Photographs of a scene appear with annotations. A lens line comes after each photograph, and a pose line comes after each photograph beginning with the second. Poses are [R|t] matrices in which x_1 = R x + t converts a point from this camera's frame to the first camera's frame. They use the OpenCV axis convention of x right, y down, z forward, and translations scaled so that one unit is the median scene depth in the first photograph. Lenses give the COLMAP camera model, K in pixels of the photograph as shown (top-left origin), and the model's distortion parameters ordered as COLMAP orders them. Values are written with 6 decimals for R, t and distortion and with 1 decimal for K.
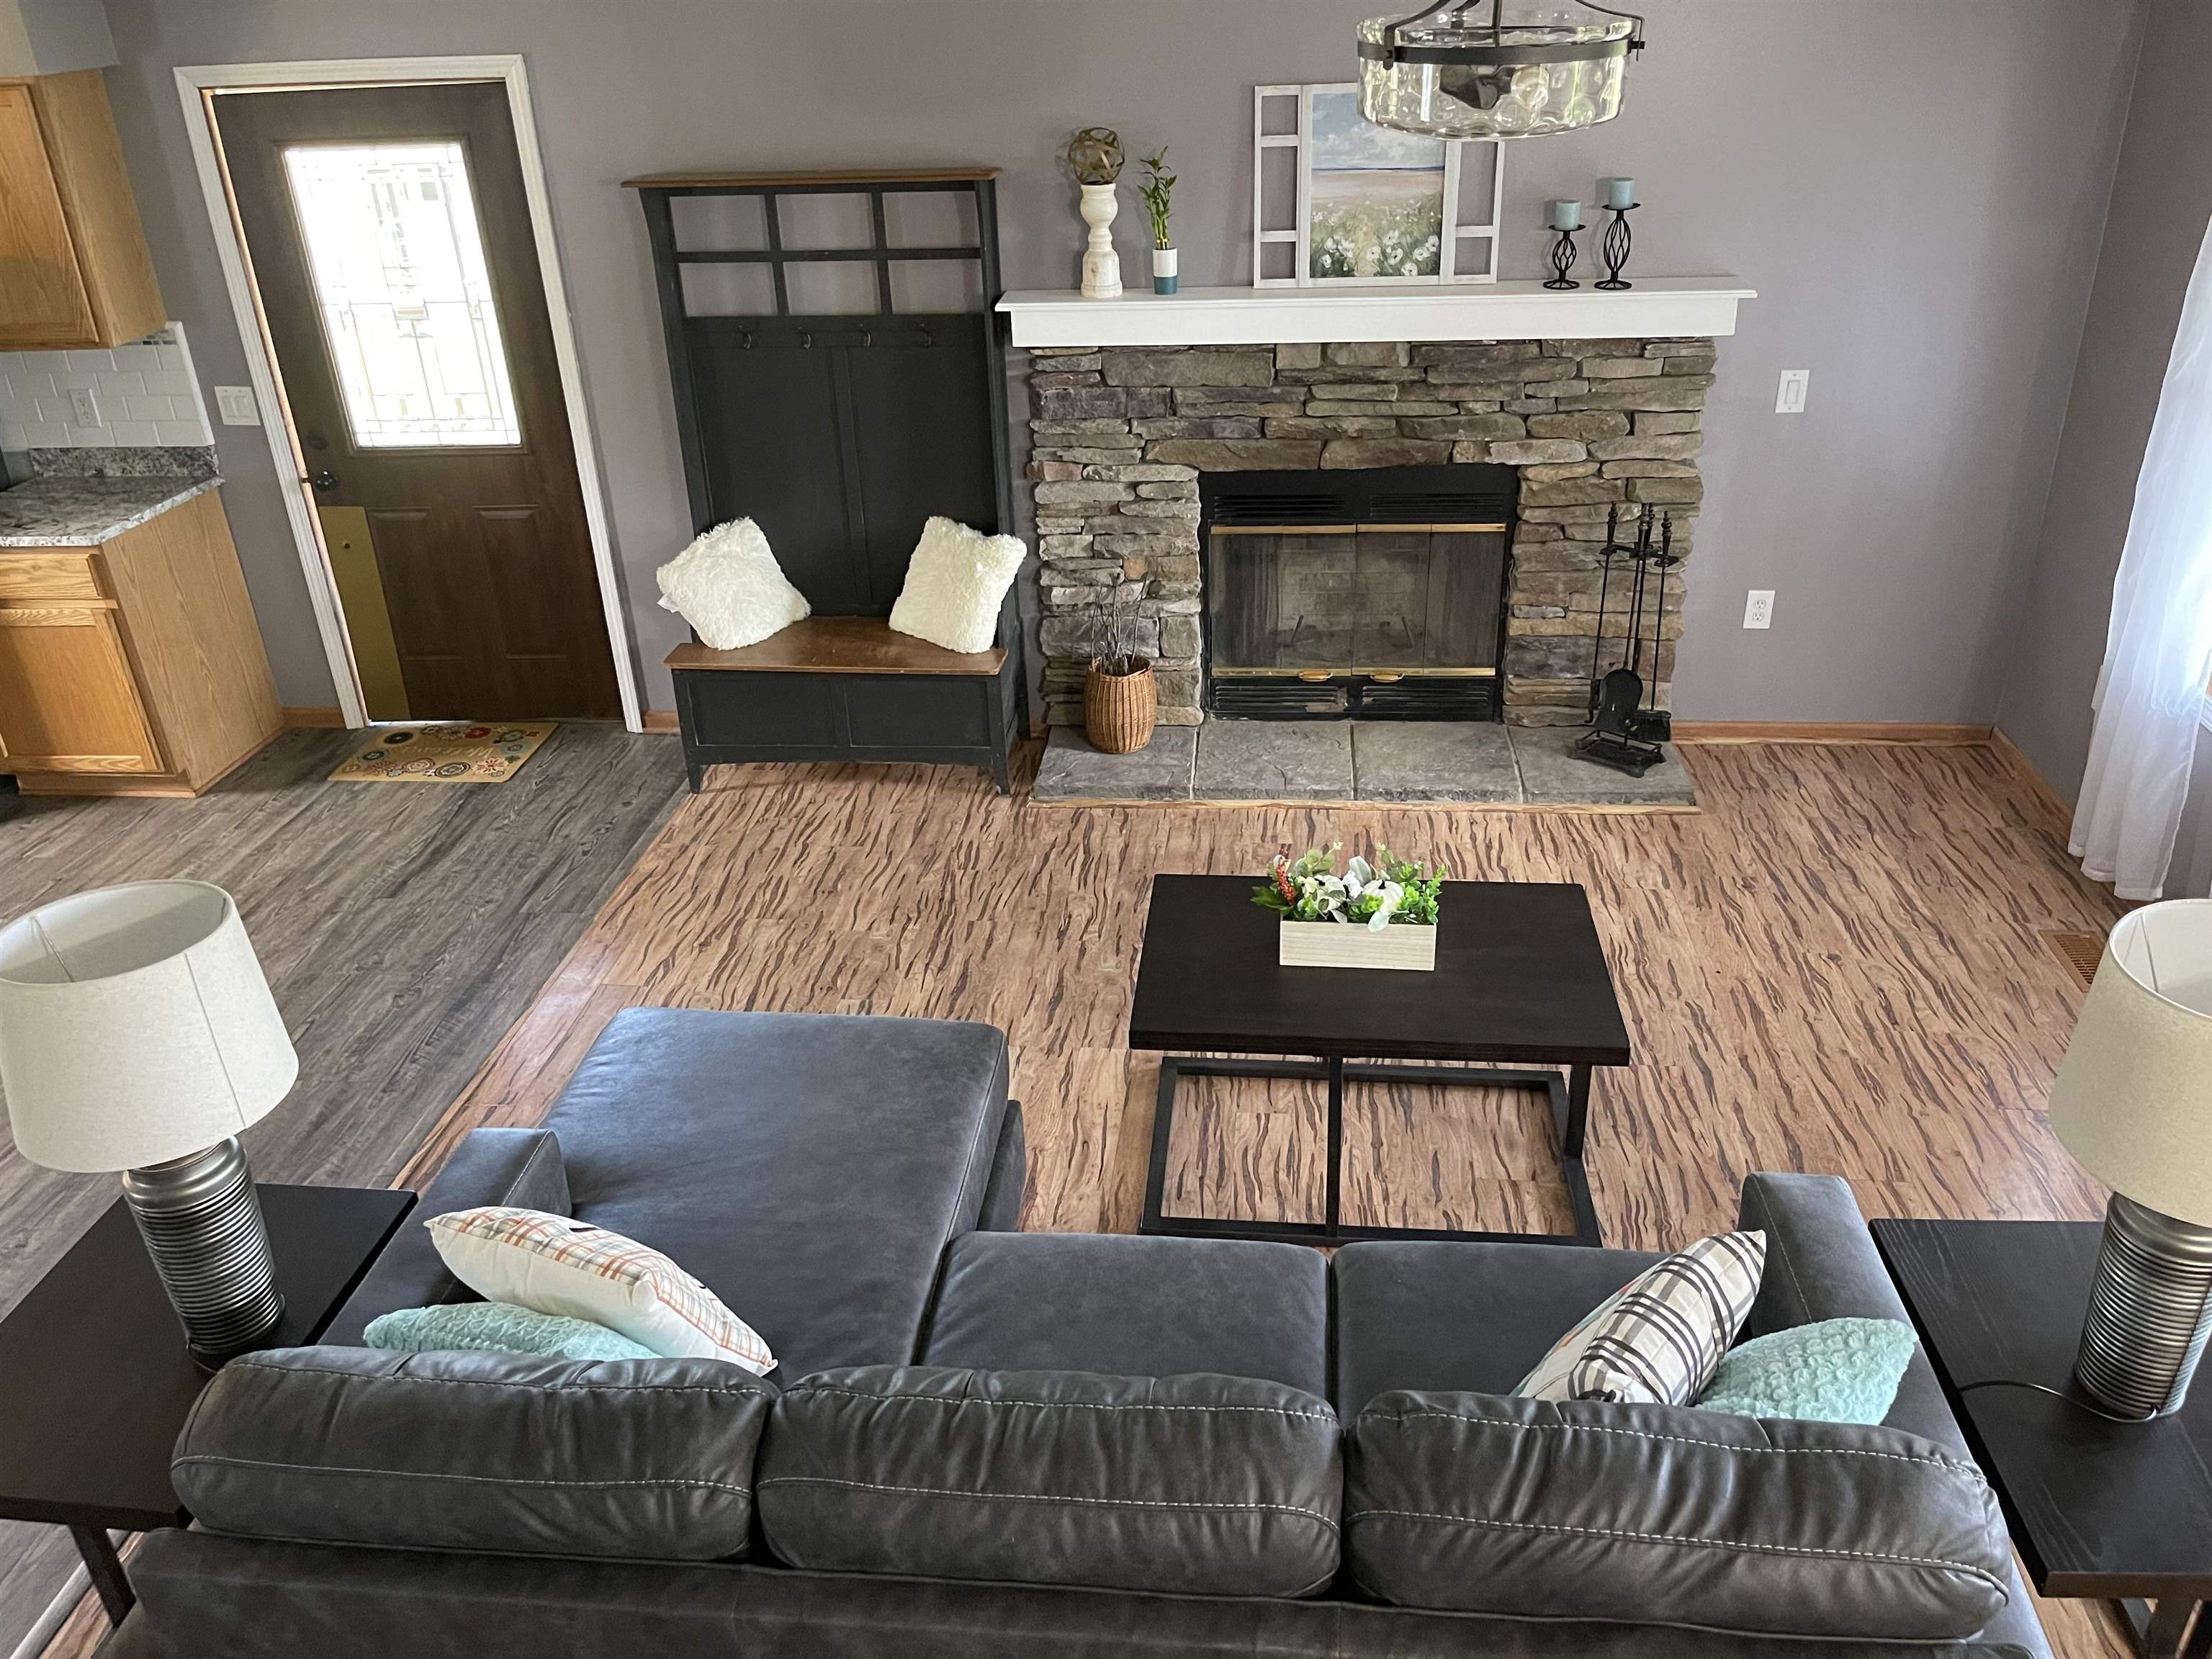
lens RADIAL K [[1679.5, 0, 1098.8], [0, 1679.5, 832.5], [0, 0, 1]] dist [0.073766, -0.103347]
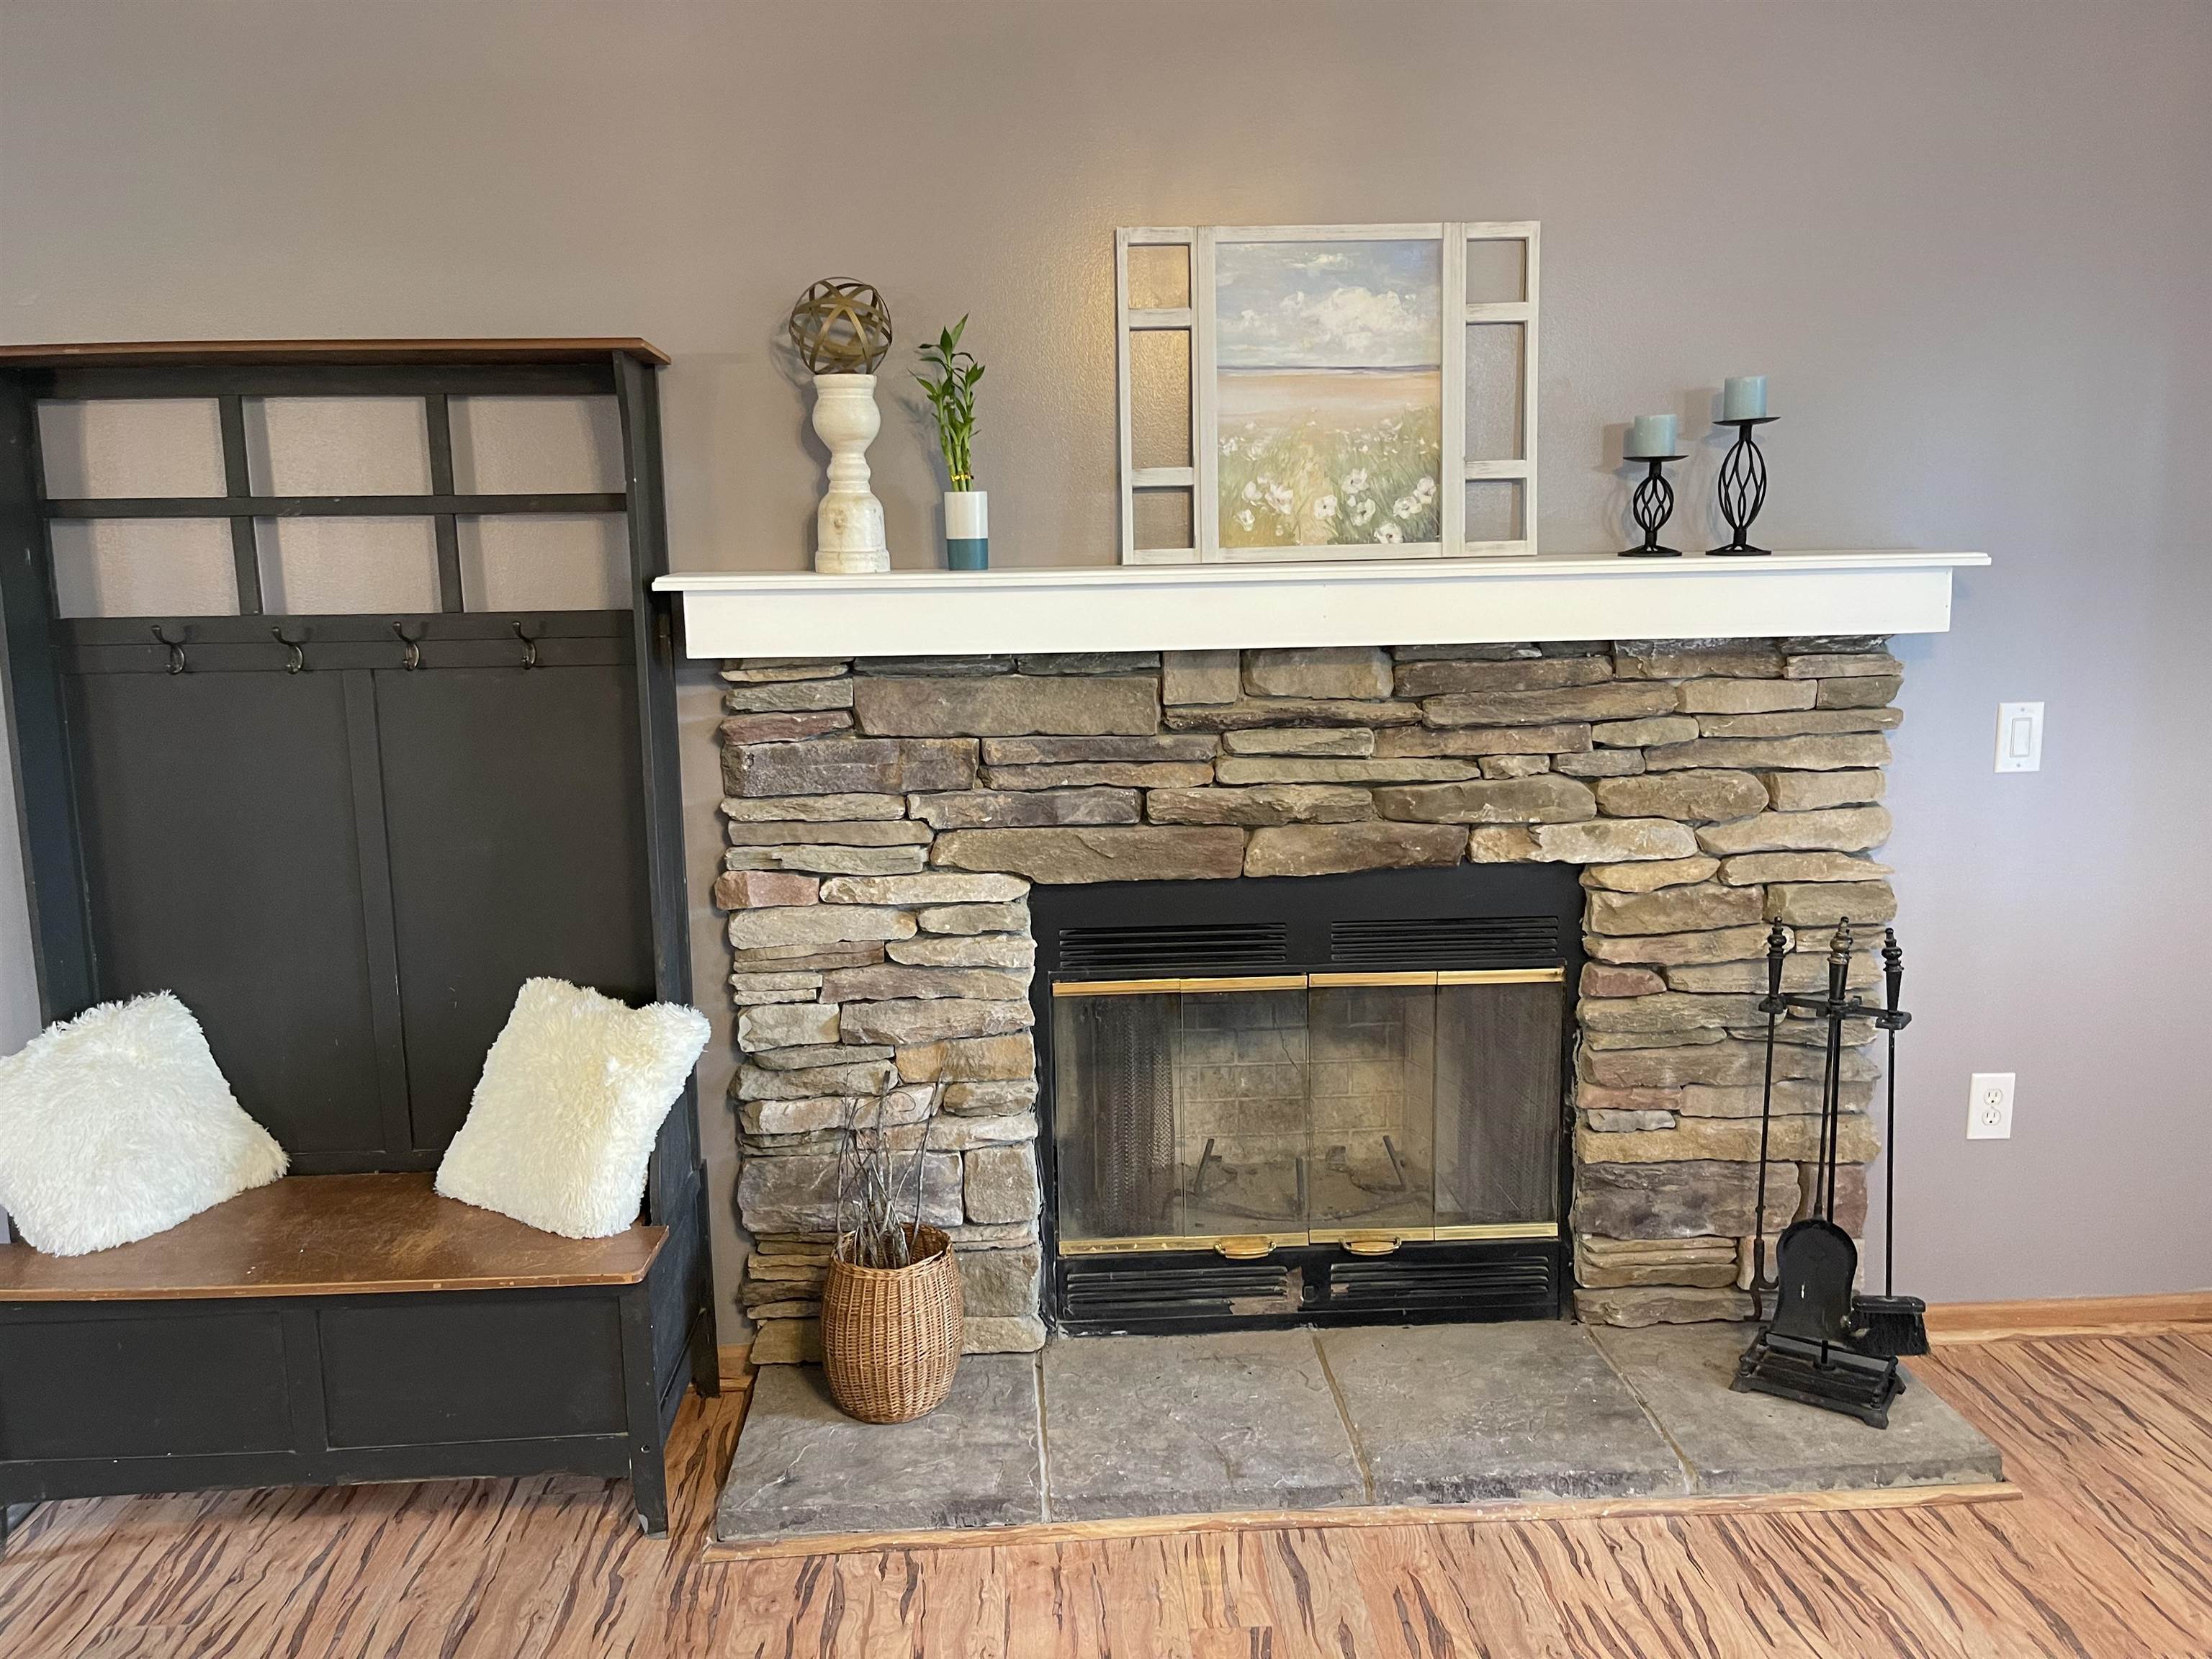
lens RADIAL K [[1679.5, 0, 1098.8], [0, 1679.5, 832.5], [0, 0, 1]] dist [0.073766, -0.103347]
pose [[0.987769, -0.006789, 0.155778, -0.005130], [0.054785, 0.950465, -0.305965, -0.059510], [-0.145984, 0.310757, 0.939212, 0.472423]]
